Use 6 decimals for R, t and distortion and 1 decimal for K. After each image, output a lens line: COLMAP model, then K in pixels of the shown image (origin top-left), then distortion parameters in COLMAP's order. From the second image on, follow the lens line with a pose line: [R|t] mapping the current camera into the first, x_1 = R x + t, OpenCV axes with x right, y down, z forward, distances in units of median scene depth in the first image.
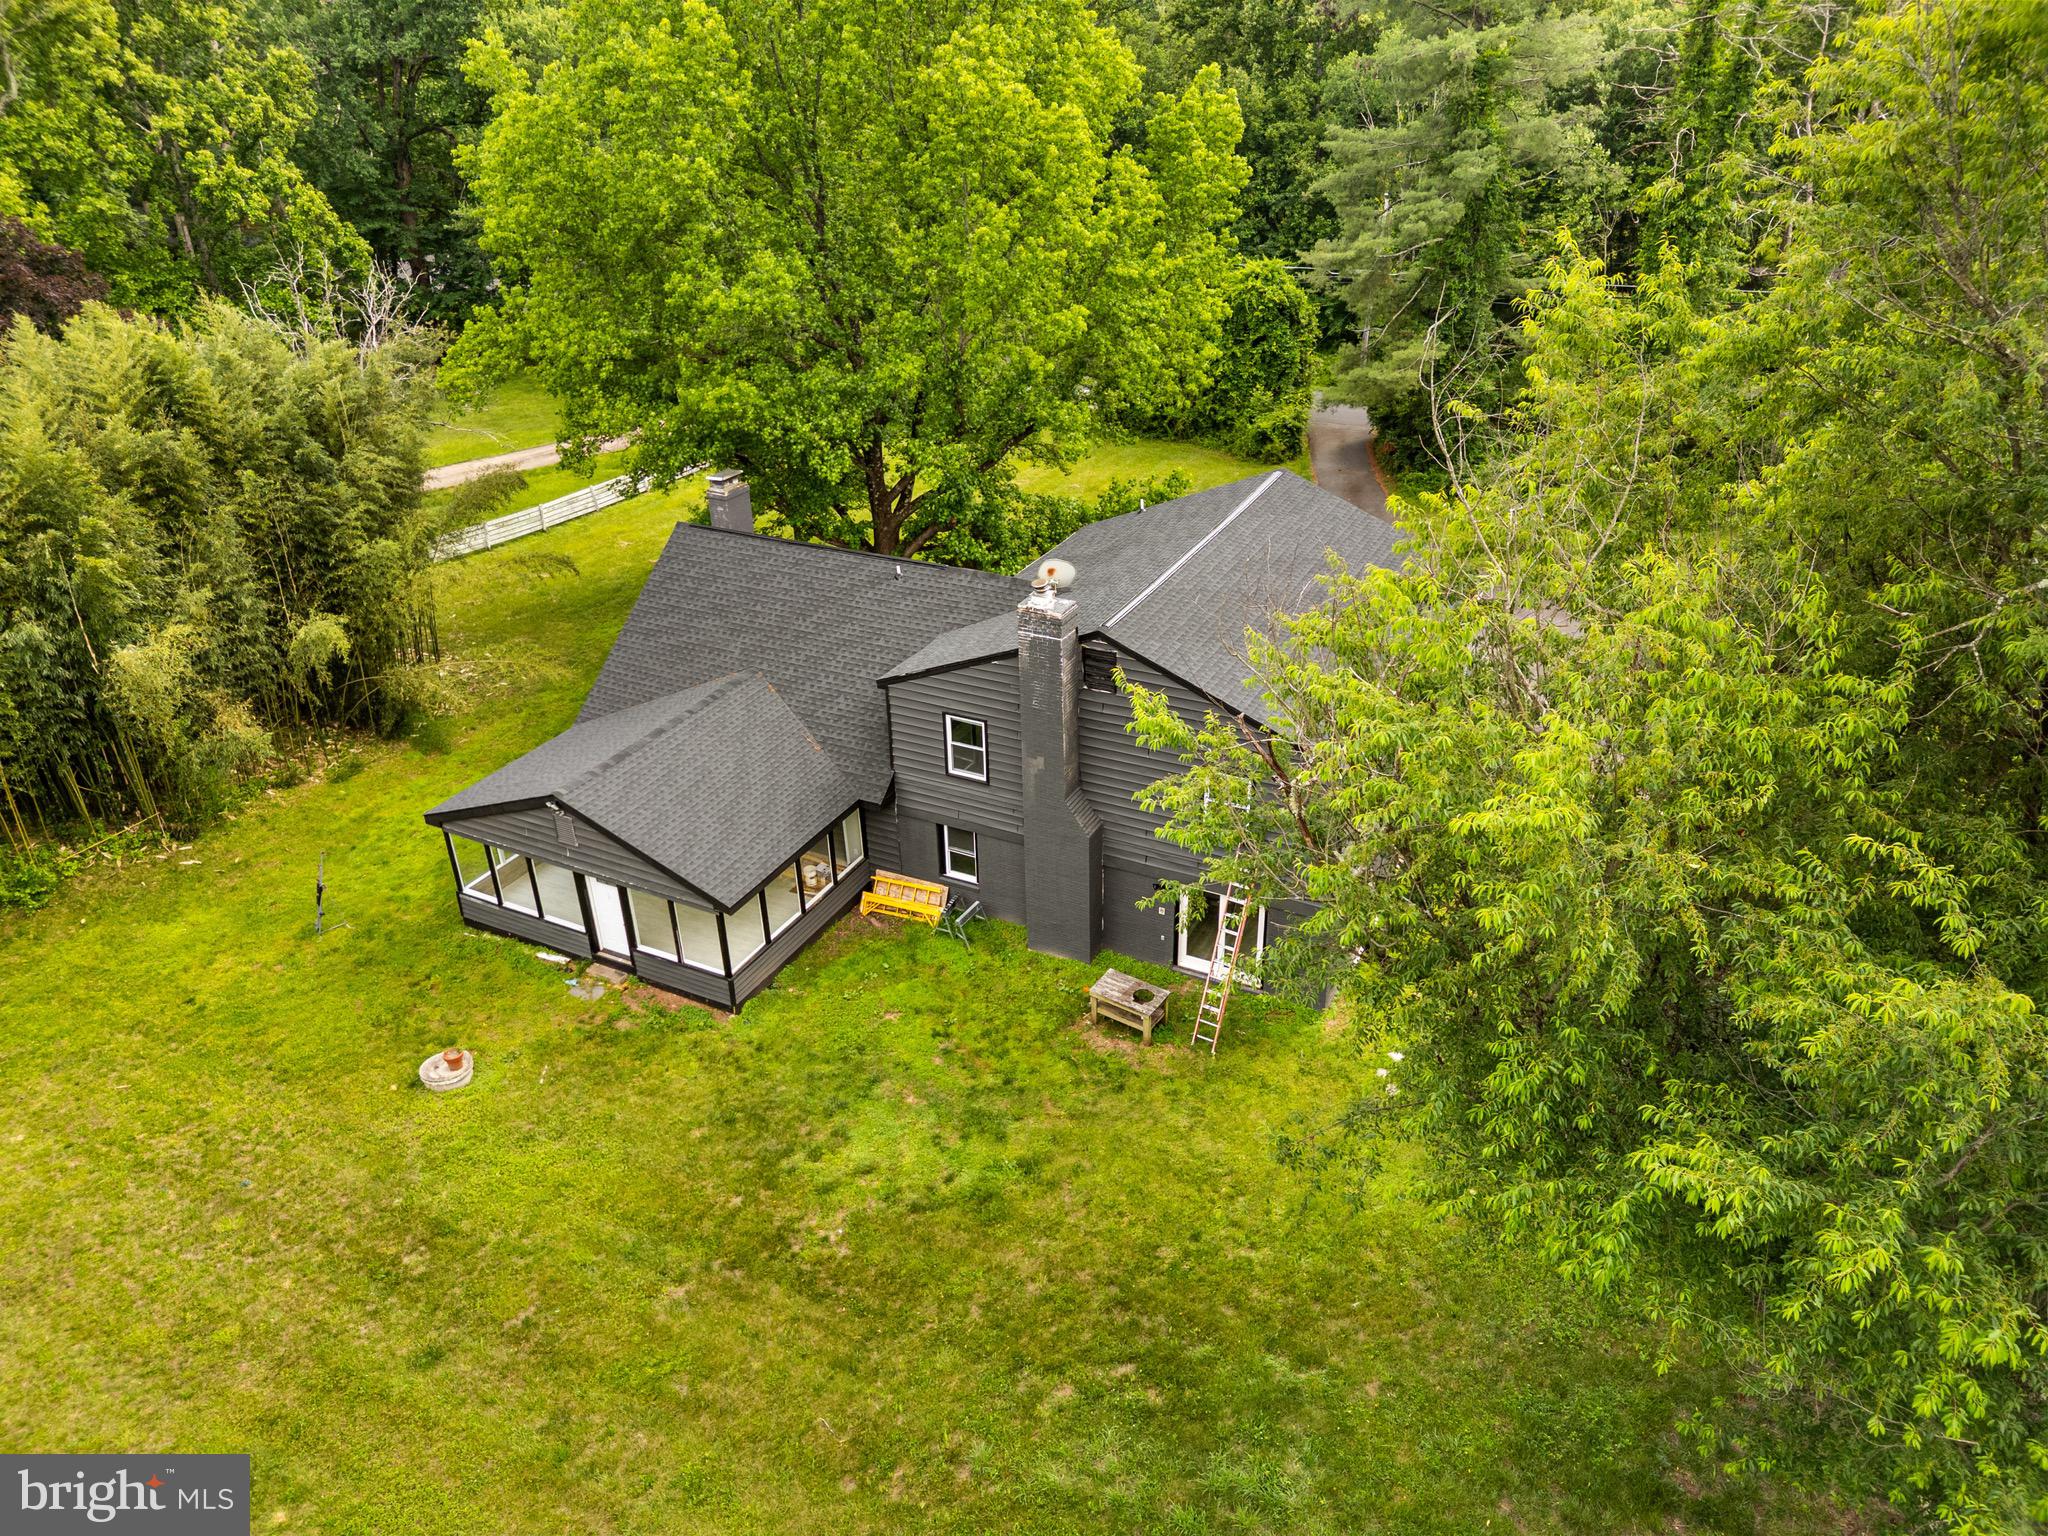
lens RADIAL K [[1414.4, 0, 1024.0], [0, 1414.4, 768.0], [0, 0, 1]] dist [0.051290, -0.002352]
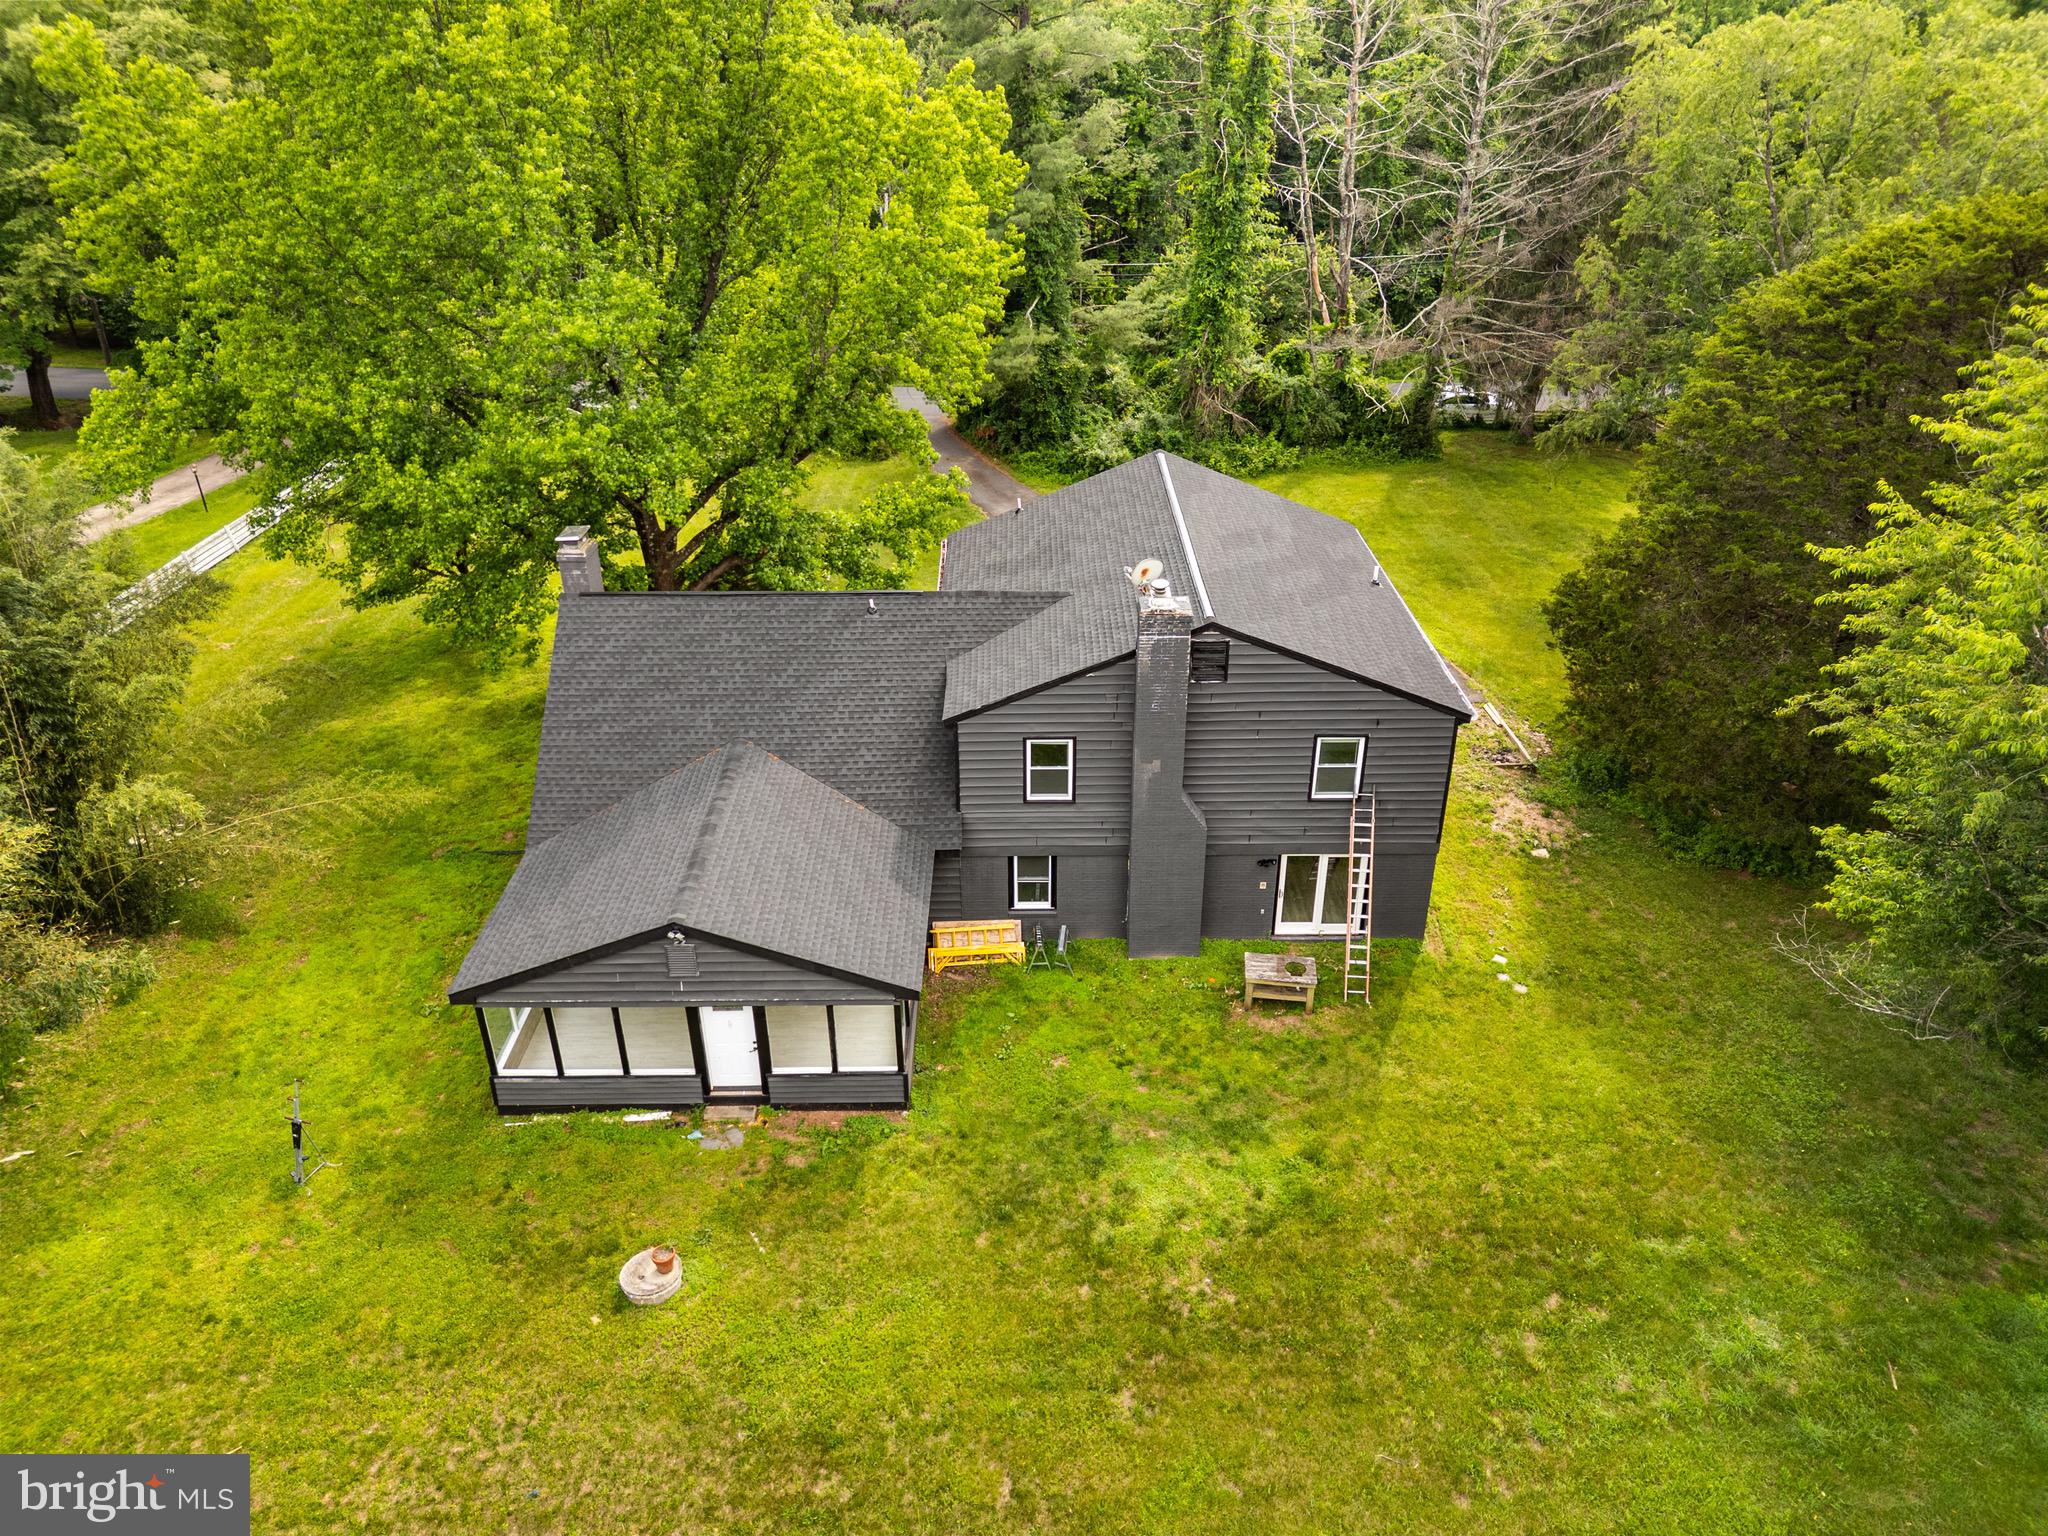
lens RADIAL K [[1414.4, 0, 1024.0], [0, 1414.4, 768.0], [0, 0, 1]] dist [0.051290, -0.002352]
pose [[0.888706, -0.207459, 0.408856, -0.447296], [0.207305, 0.977229, 0.045251, -0.062317], [-0.408934, 0.044543, 0.911476, 0.134759]]
